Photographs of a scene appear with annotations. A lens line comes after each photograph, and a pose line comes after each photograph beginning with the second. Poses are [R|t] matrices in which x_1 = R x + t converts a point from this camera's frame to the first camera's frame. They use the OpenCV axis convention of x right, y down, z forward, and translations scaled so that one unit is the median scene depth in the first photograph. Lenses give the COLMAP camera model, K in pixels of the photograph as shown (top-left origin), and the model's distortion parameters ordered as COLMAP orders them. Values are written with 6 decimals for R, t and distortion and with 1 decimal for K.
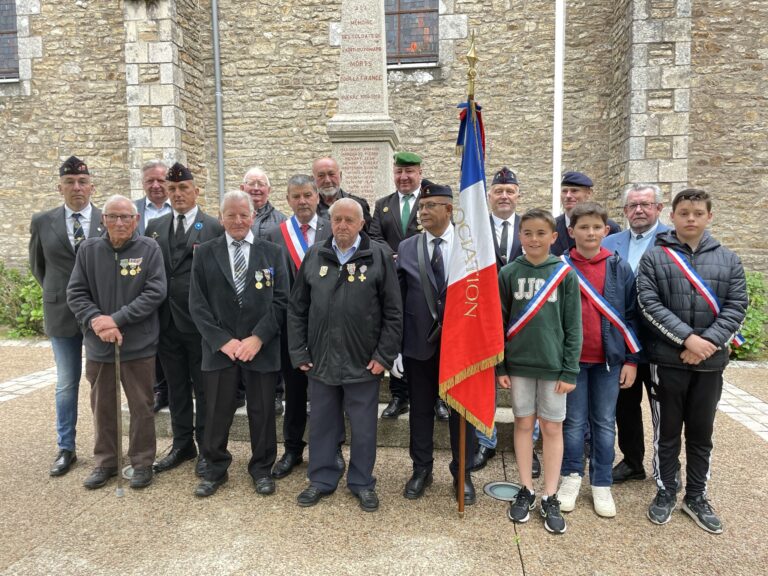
lens RADIAL K [[578.5, 0, 376.0], [0, 578.5, 286.7], [0, 0, 1]] dist [0.093510, -0.119384]
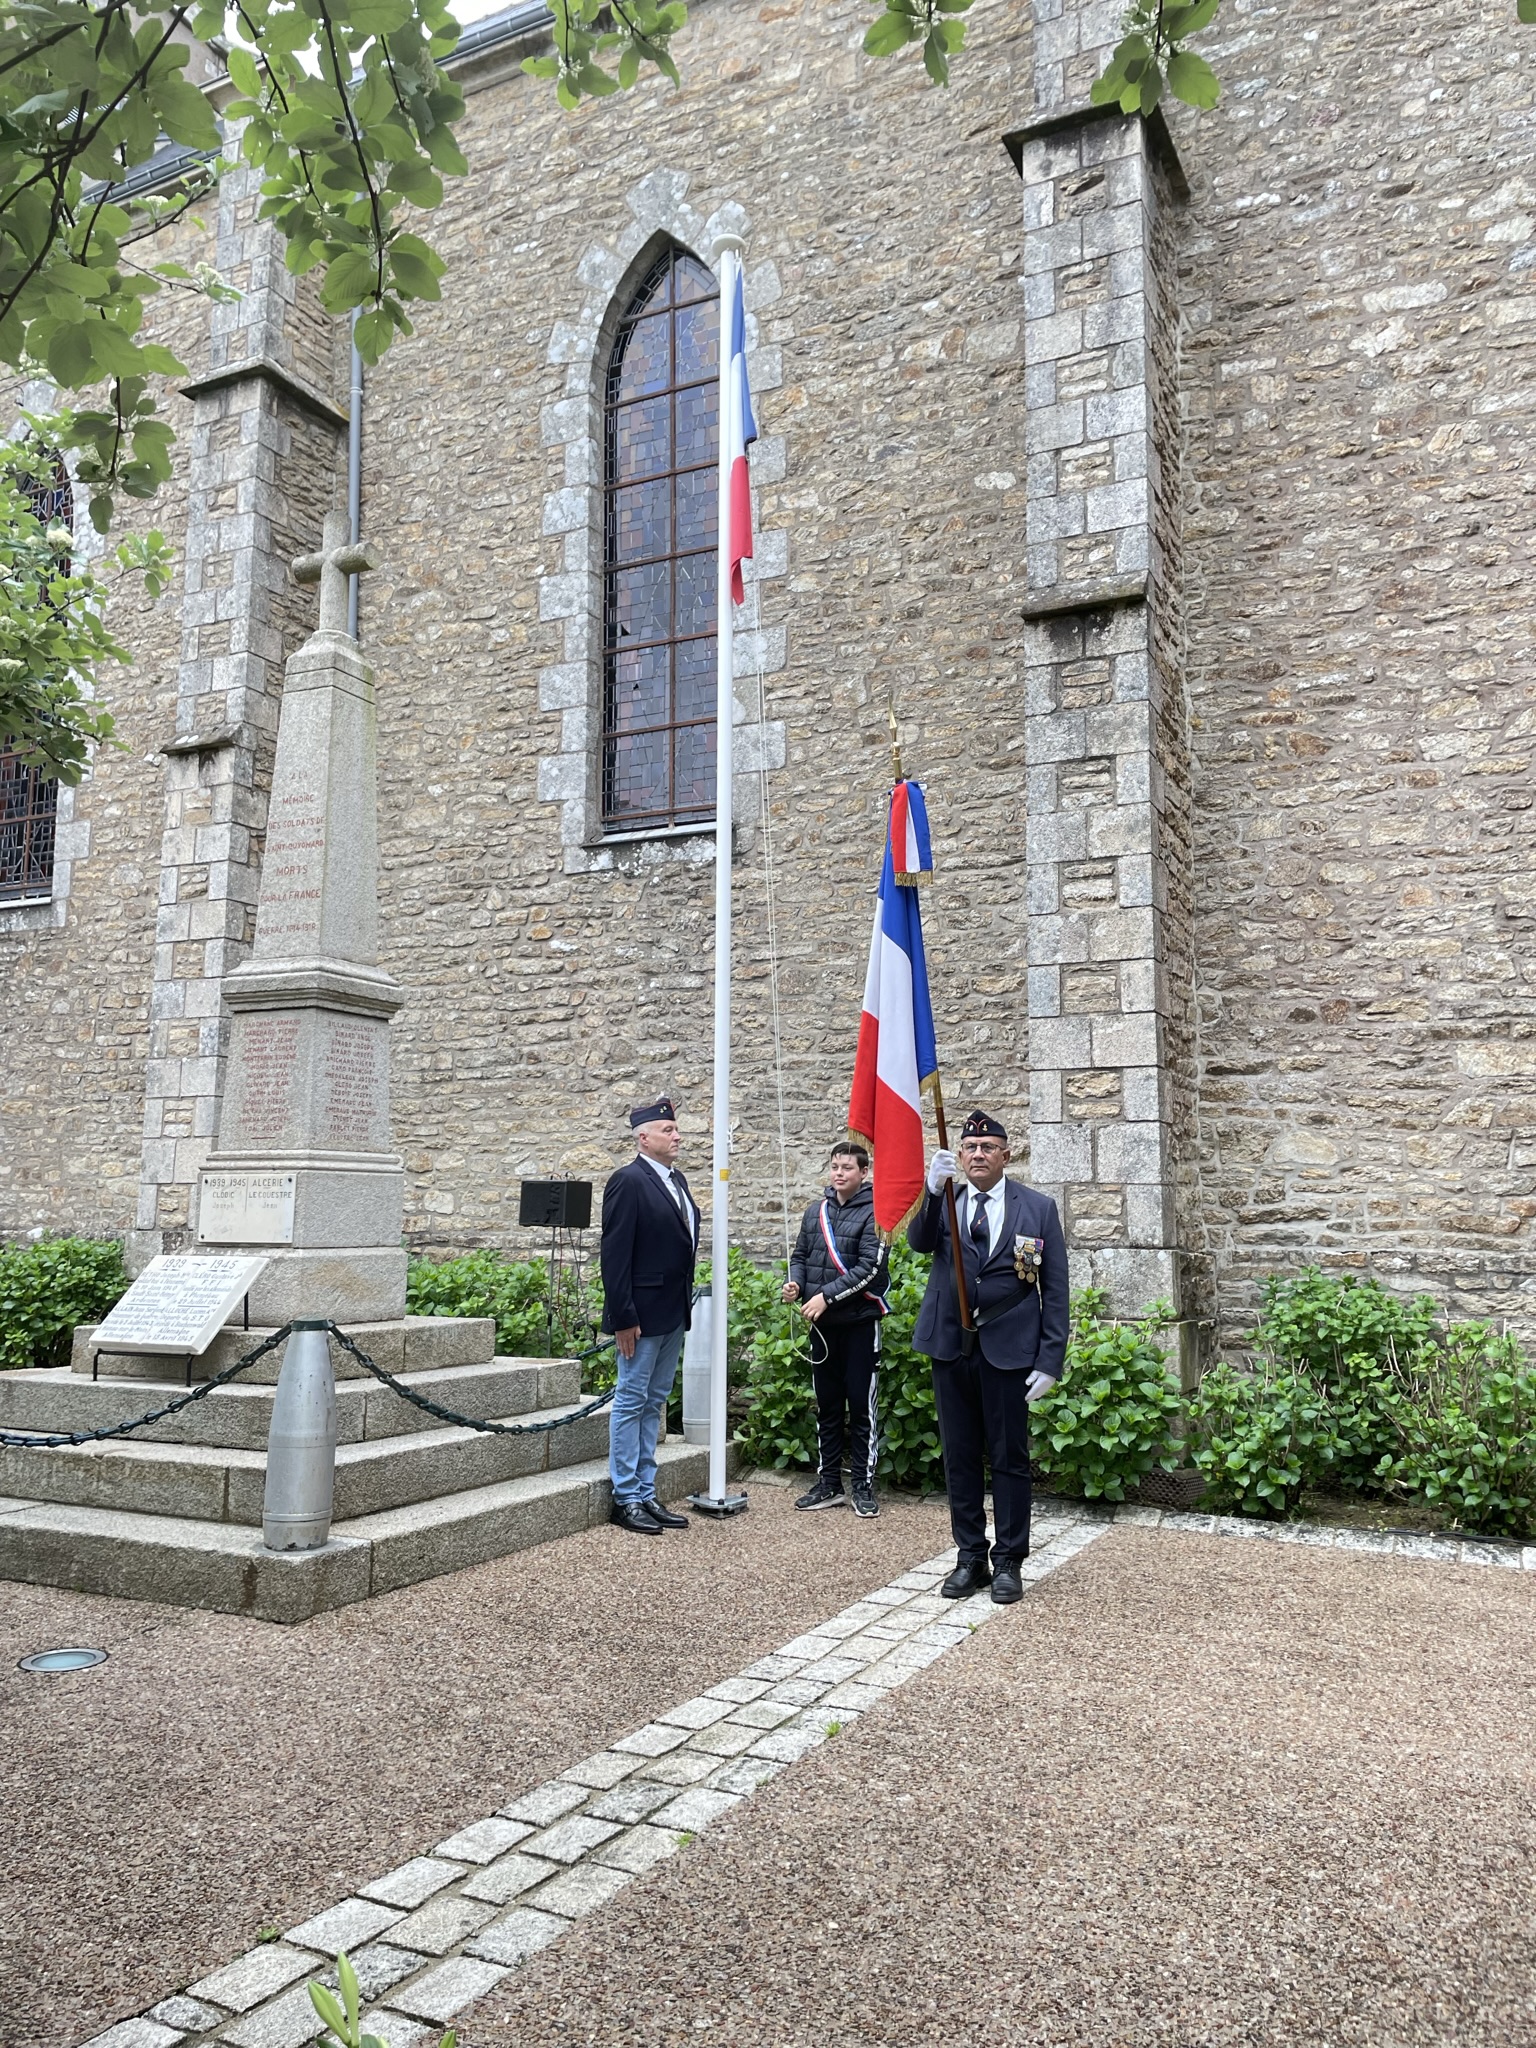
lens RADIAL K [[1542.6, 0, 777.8], [0, 1542.6, 1002.1], [0, 0, 1]] dist [0.093510, -0.119384]
pose [[0.945128, -0.032957, -0.325035, 0.557994], [-0.035759, 0.978486, -0.203191, 0.010369], [0.324739, 0.203665, 0.923615, -0.104932]]
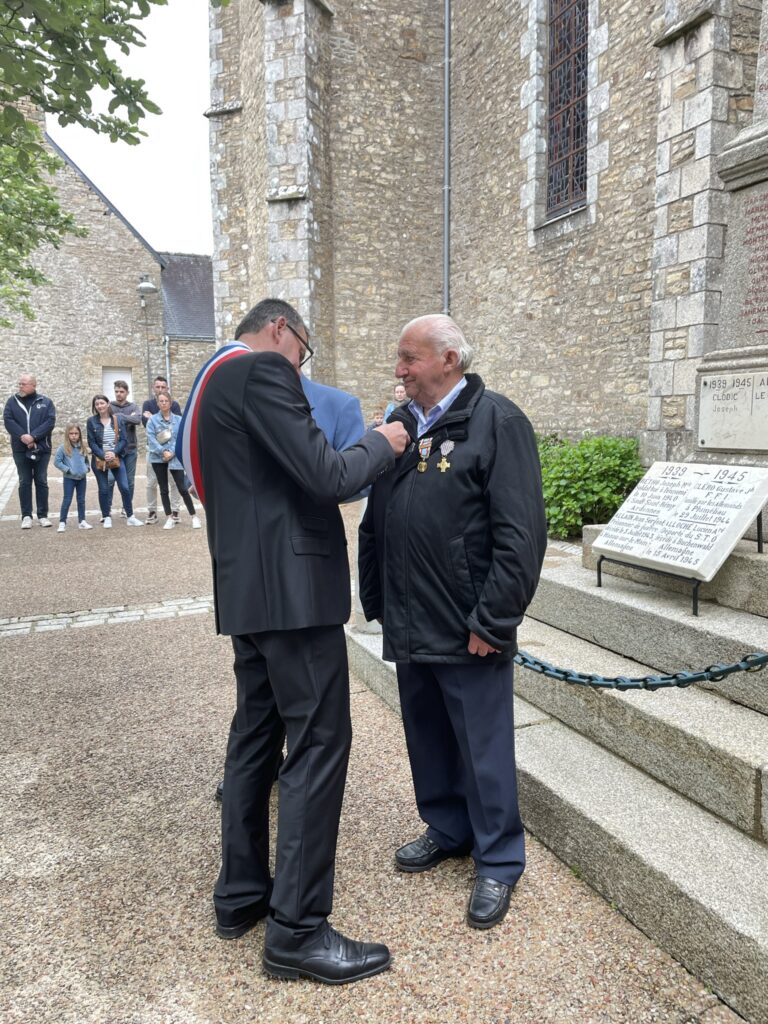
lens RADIAL K [[771.3, 0, 388.9], [0, 771.3, 501.1], [0, 0, 1]] dist [0.093510, -0.119384]
pose [[0.497975, 0.088929, -0.862619, 0.233748], [-0.056132, 0.995947, 0.070270, -0.016543], [0.865373, 0.013428, 0.500949, 0.283517]]
